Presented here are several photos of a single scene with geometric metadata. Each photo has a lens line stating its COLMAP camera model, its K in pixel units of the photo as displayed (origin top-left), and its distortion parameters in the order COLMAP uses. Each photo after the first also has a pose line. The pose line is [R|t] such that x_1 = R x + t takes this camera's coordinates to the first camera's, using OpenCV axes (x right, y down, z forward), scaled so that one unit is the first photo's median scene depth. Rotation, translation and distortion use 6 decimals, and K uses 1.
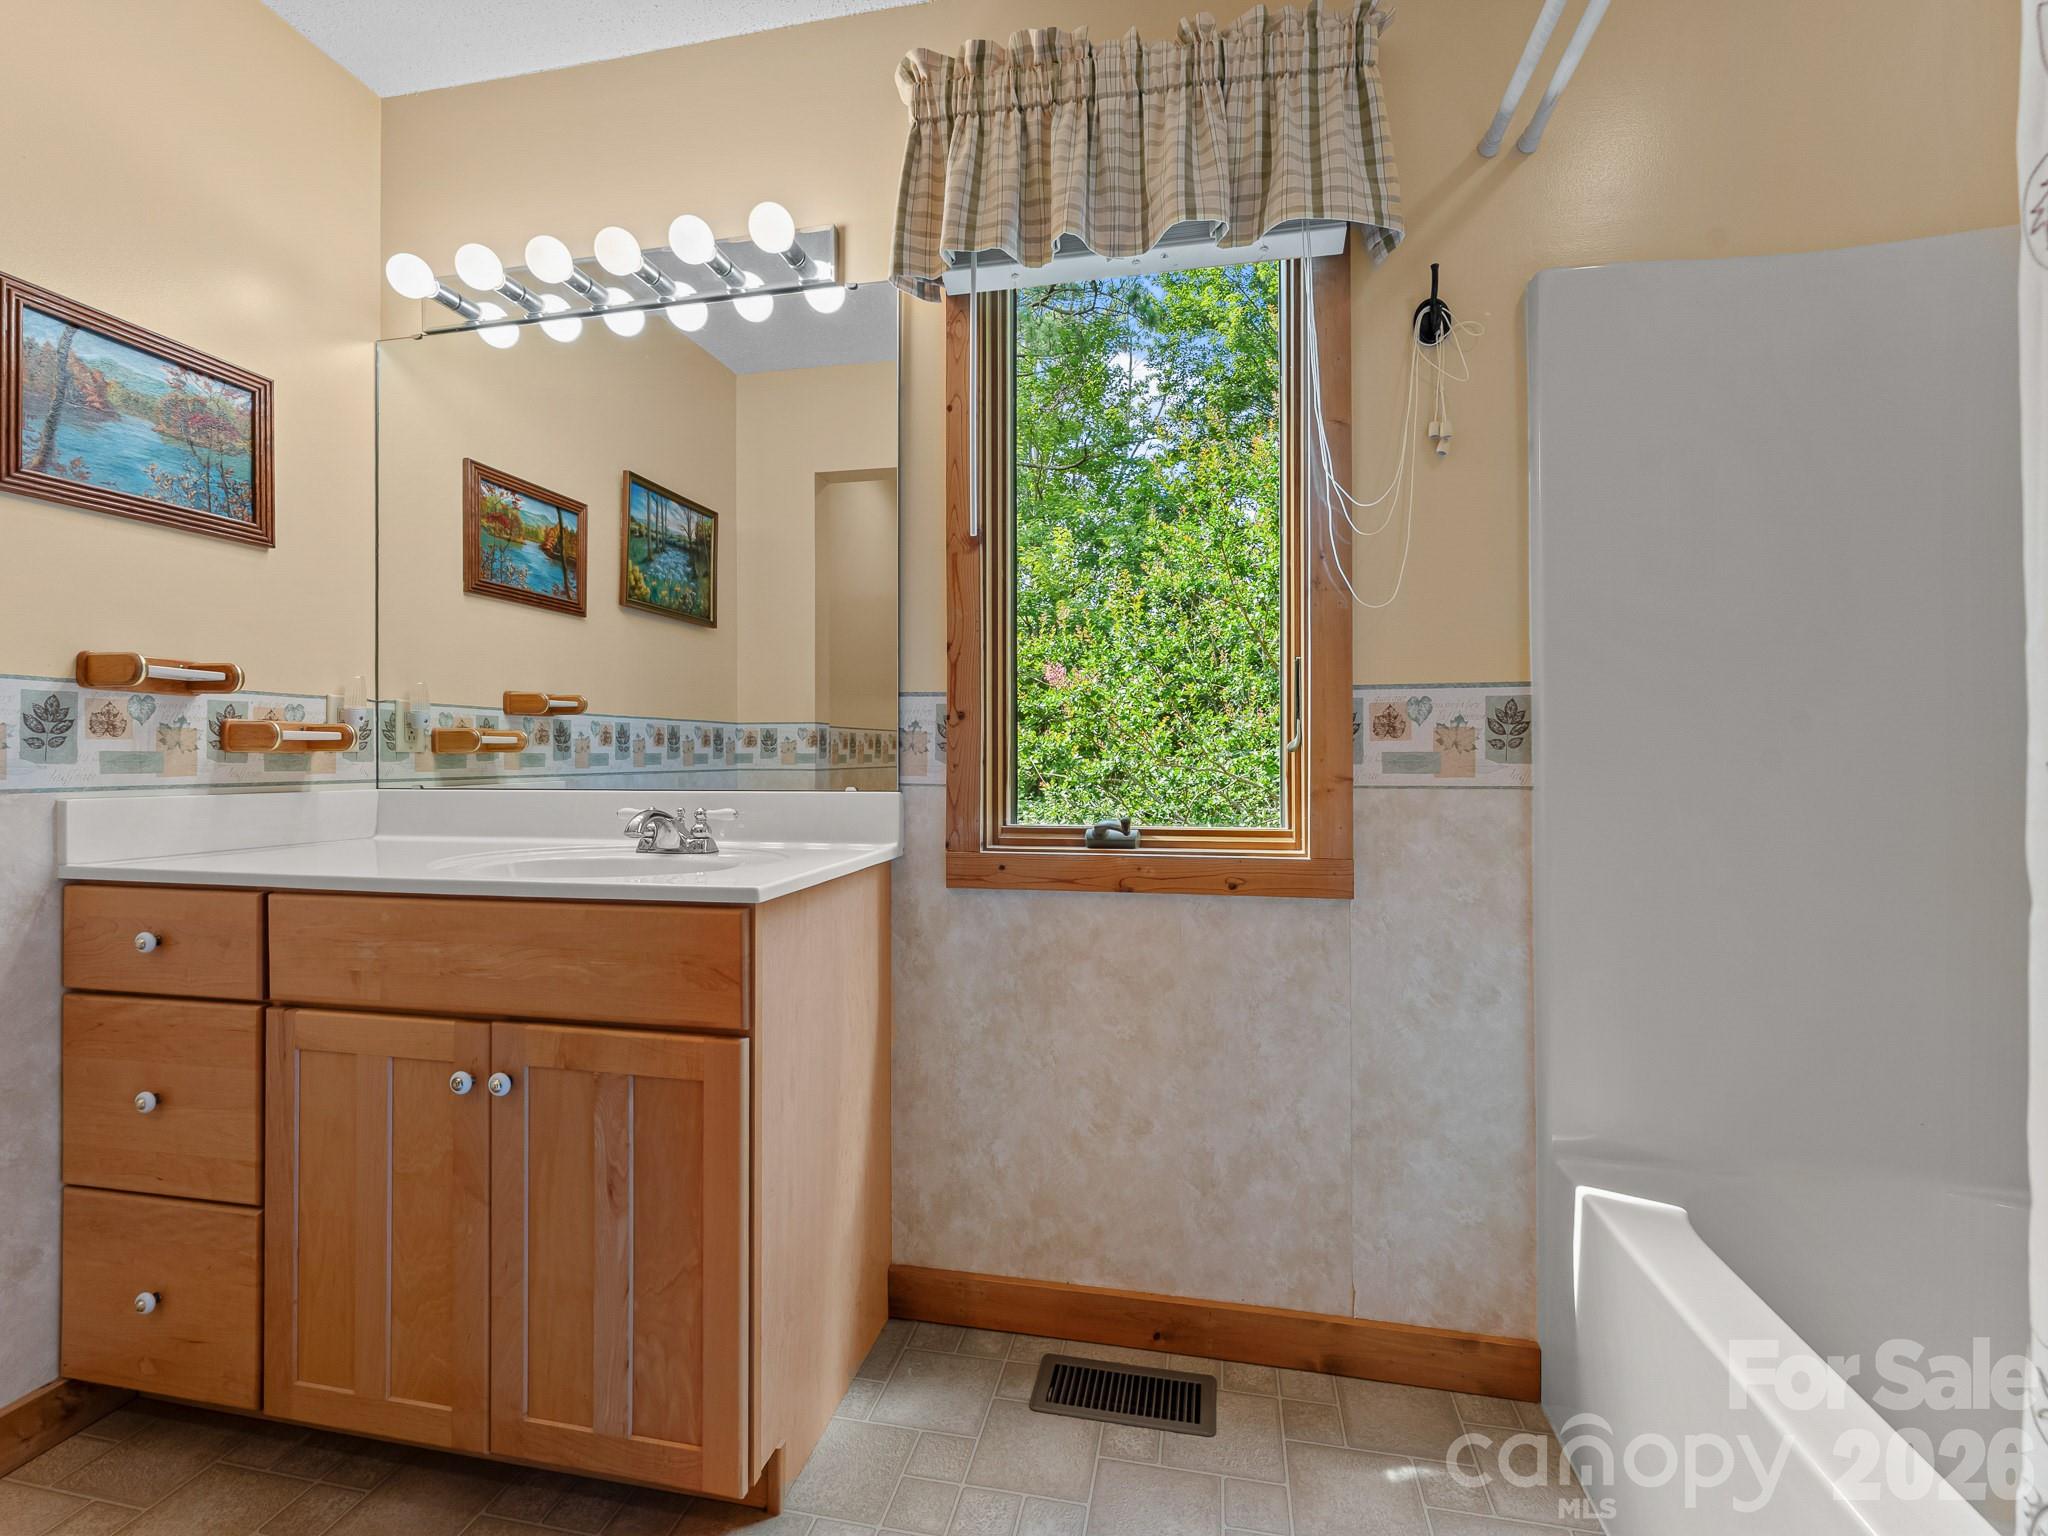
lens RADIAL K [[928.8, 0, 1032.5], [0, 928.8, 764.5], [0, 0, 1]] dist [0.003581, -0.001319]
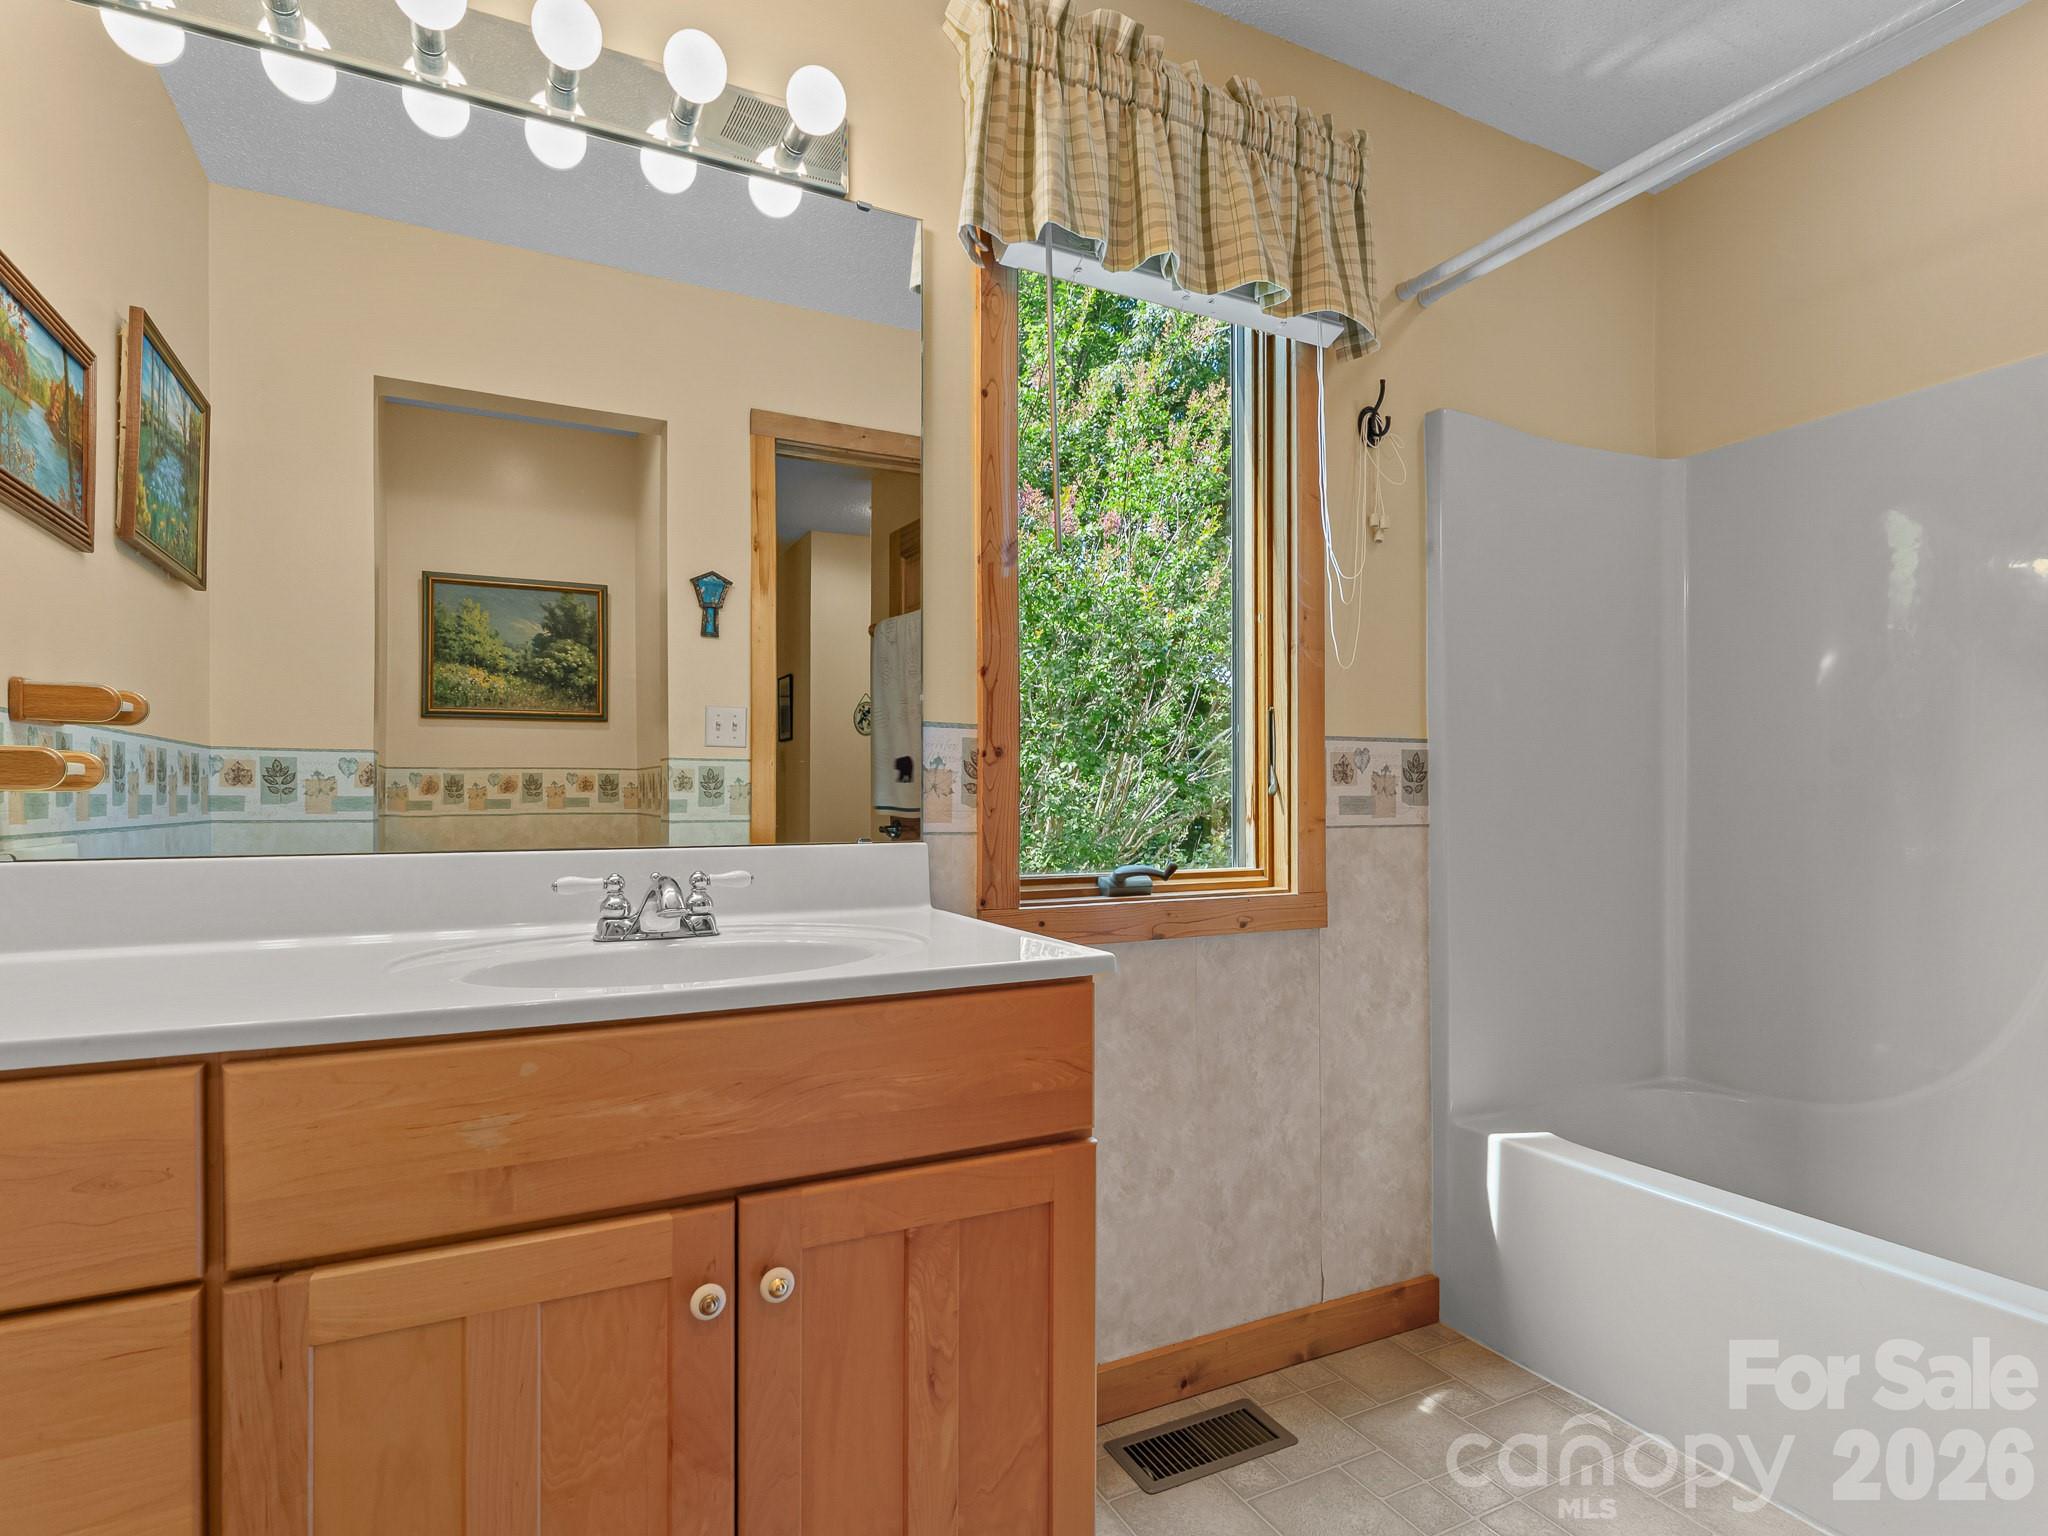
lens RADIAL K [[1055.9, 0, 1050.7], [0, 1055.9, 812.8], [0, 0, 1]] dist [0.004020, 0.000676]
pose [[0.777729, -0.007190, 0.628558, -0.703836], [0.005778, 0.999974, 0.004289, -0.000465], [-0.628573, 0.000296, 0.777751, 0.218093]]
